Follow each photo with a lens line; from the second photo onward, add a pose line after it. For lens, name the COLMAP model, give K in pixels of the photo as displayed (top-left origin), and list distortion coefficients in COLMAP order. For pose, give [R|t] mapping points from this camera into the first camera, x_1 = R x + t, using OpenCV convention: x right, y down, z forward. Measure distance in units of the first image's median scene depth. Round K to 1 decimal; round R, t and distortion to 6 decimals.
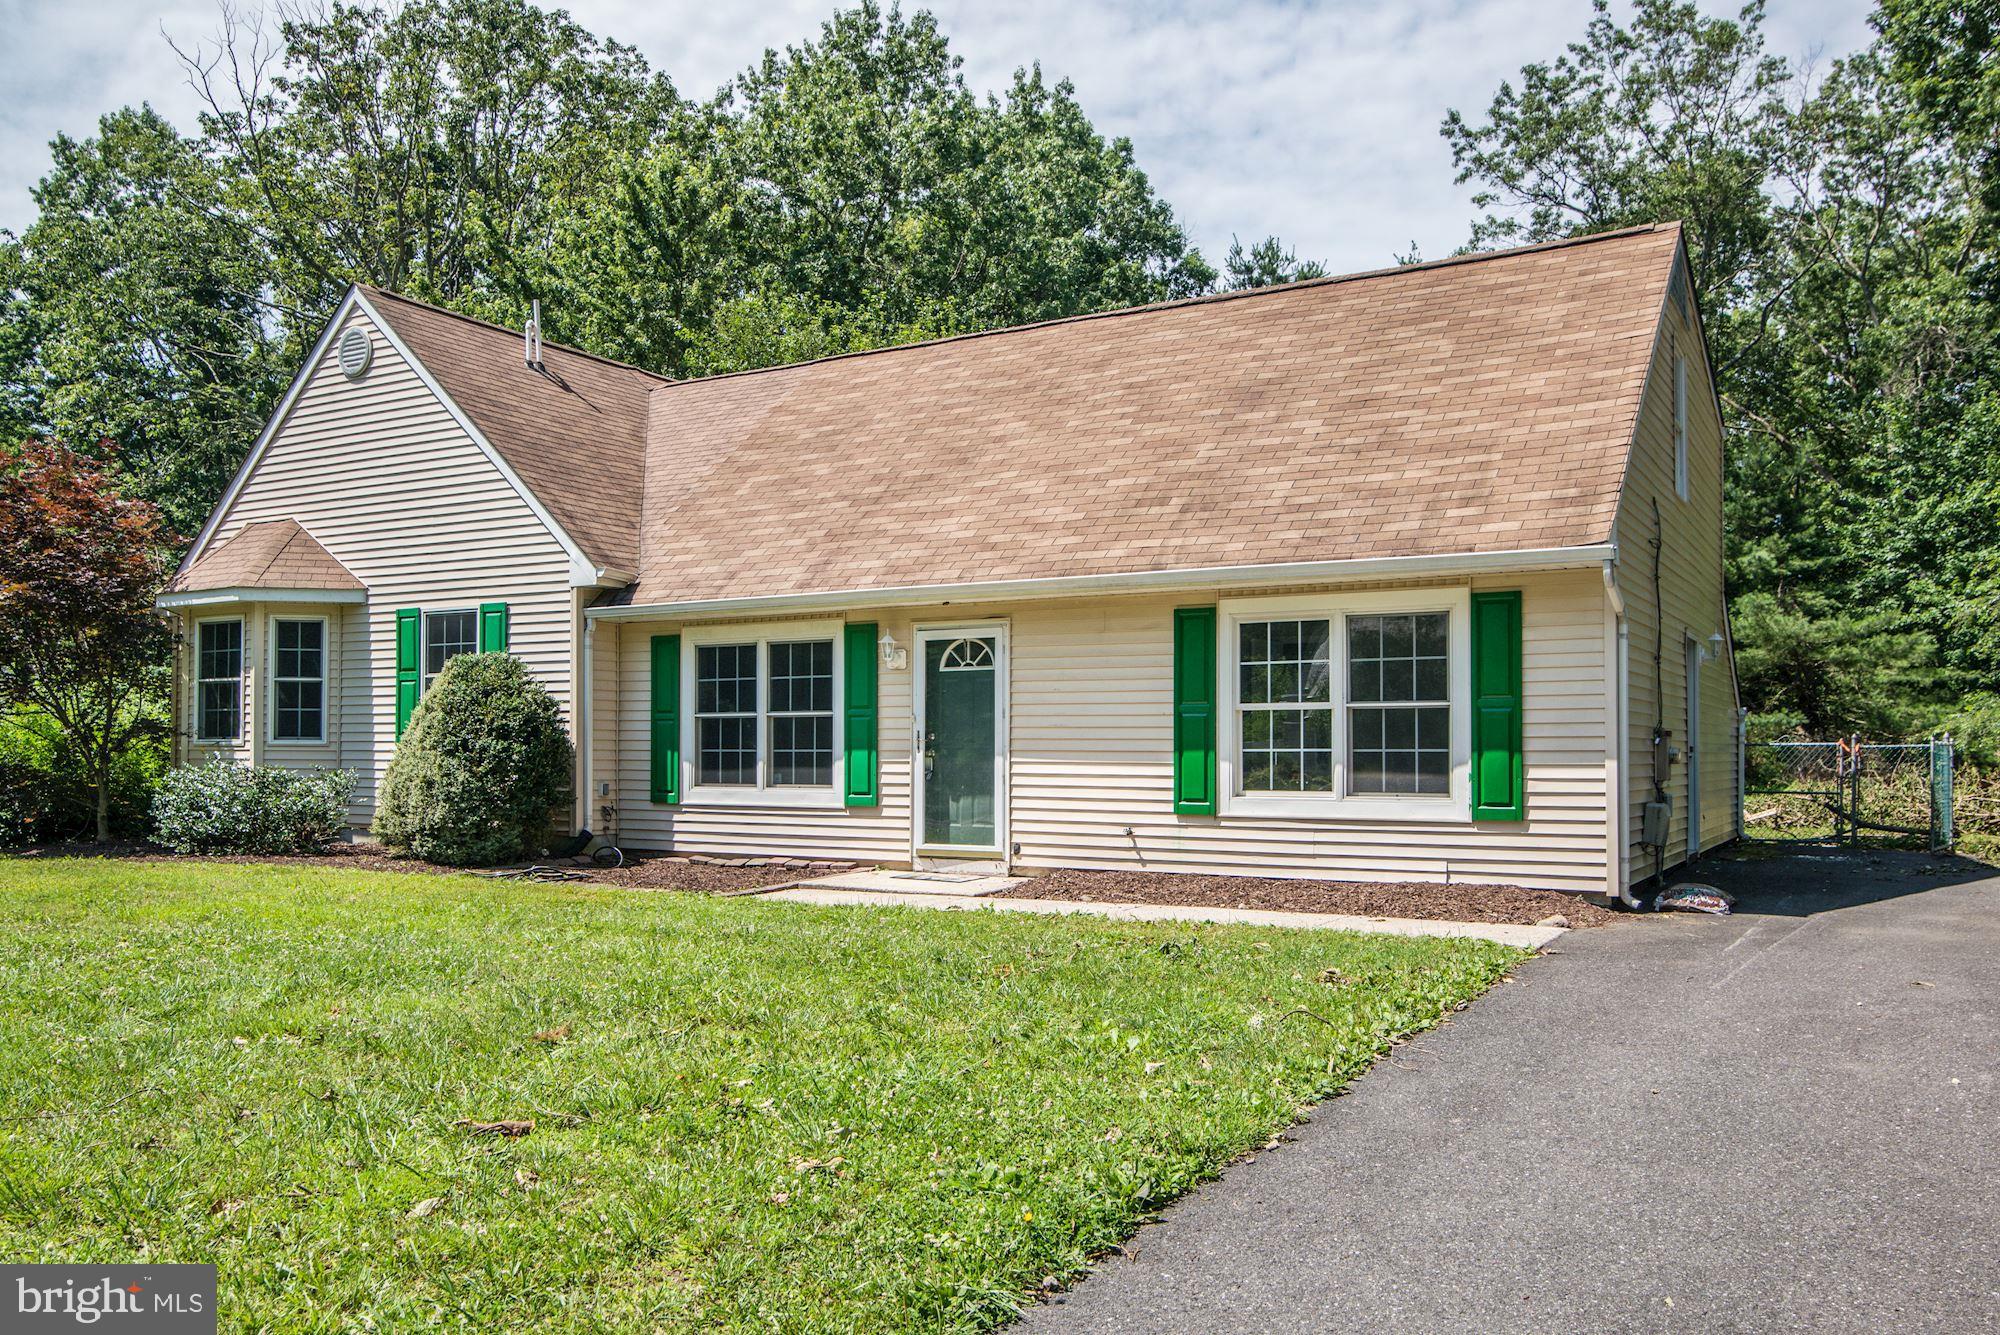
lens RADIAL K [[1476.8, 0, 998.9], [0, 1476.8, 674.4], [0, 0, 1]] dist [0.007595, -0.012715]
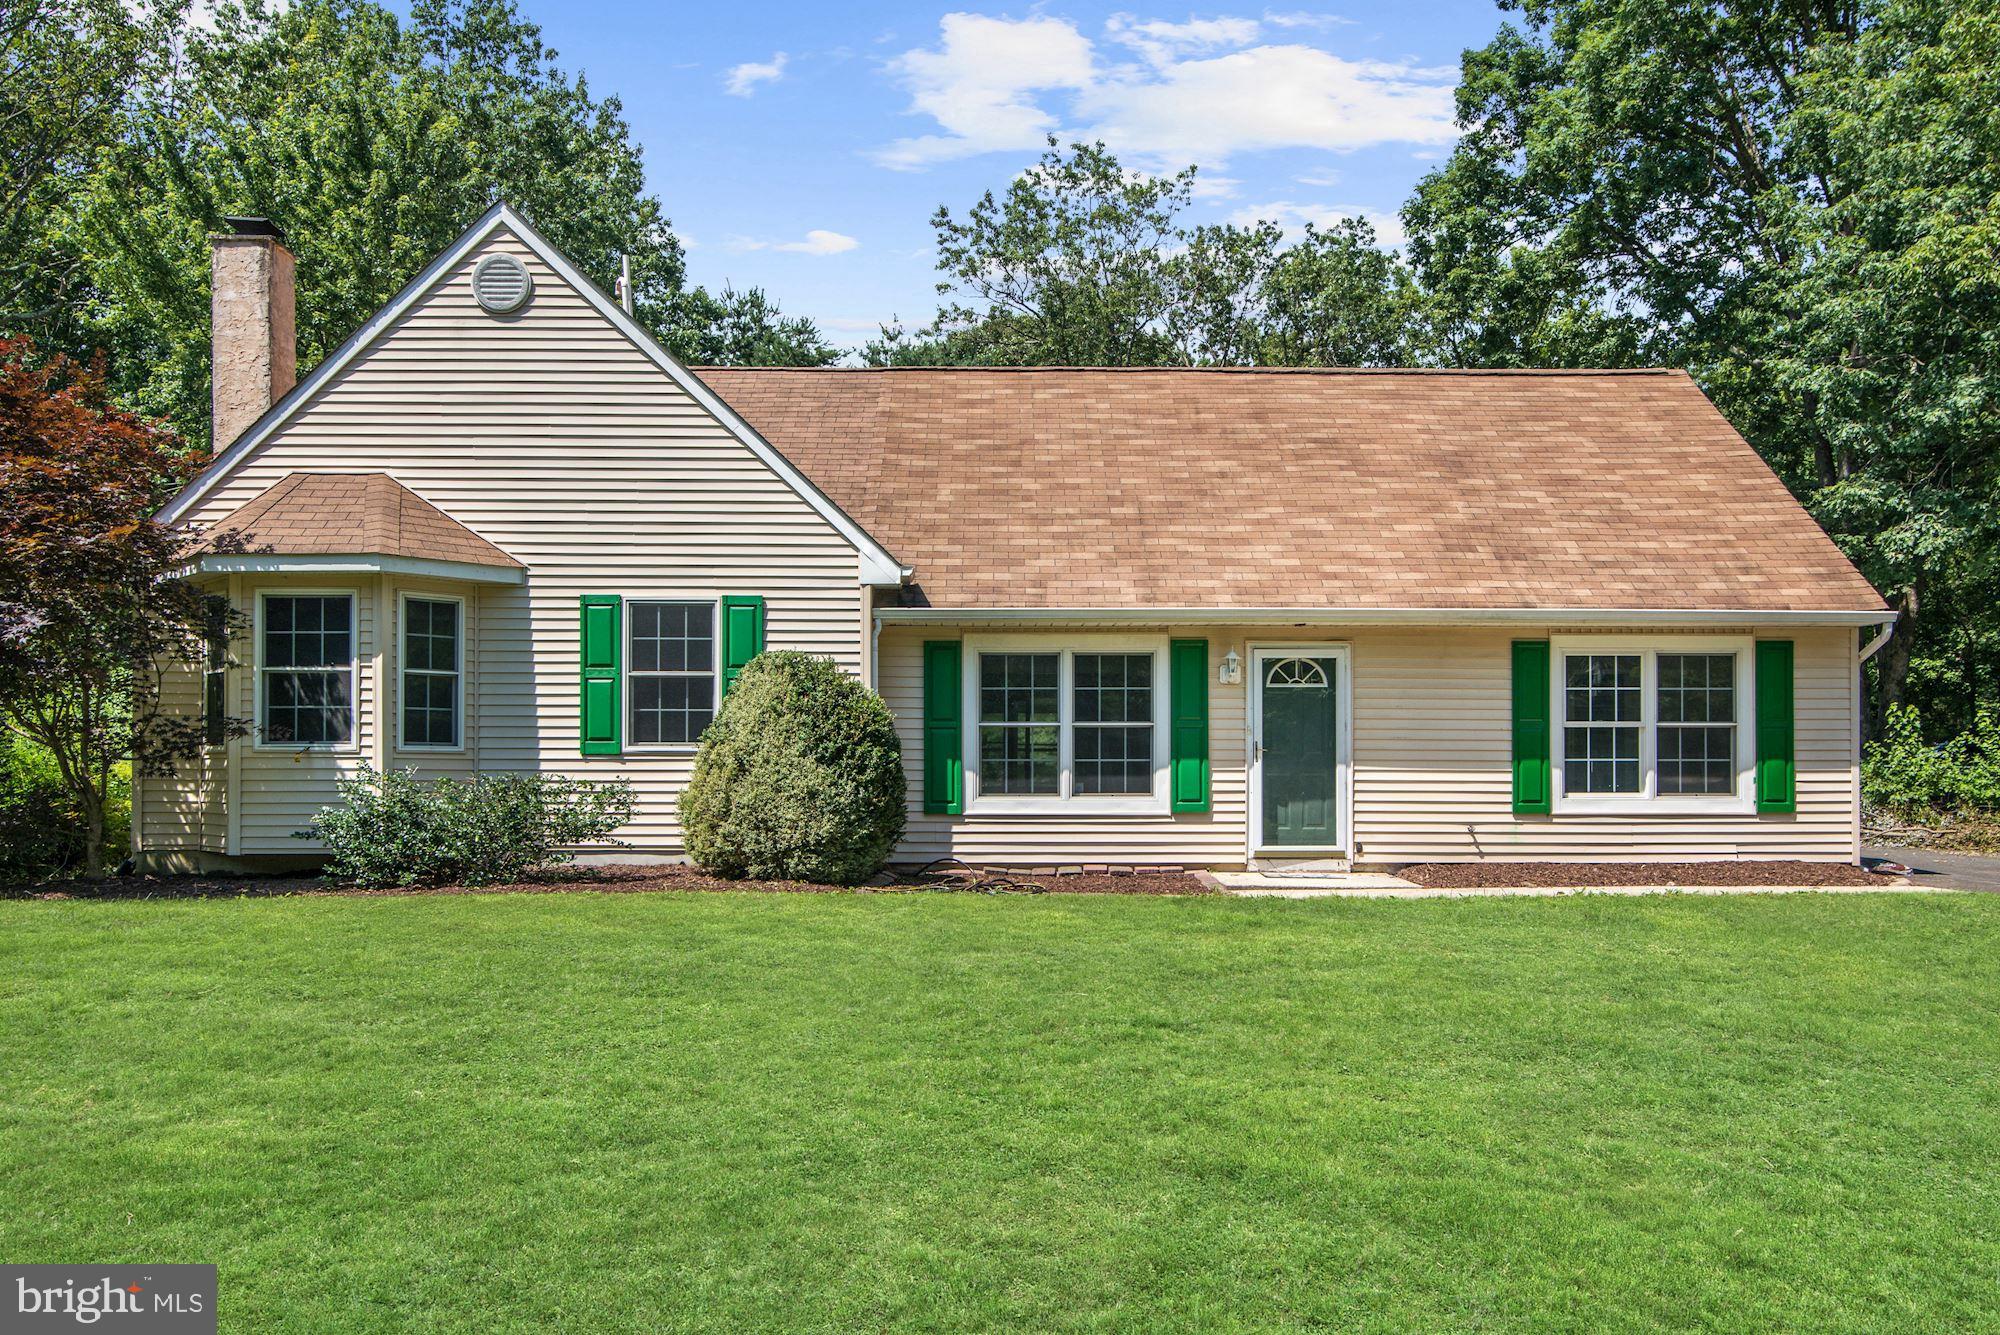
lens RADIAL K [[1364.3, 0, 996.3], [0, 1364.3, 729.0], [0, 0, 1]] dist [0.002344, 0.000784]
pose [[0.868320, 0.014980, 0.495778, -0.667129], [-0.026238, 0.999532, 0.015752, 0.017051], [-0.495310, -0.026686, 0.868307, 0.214110]]
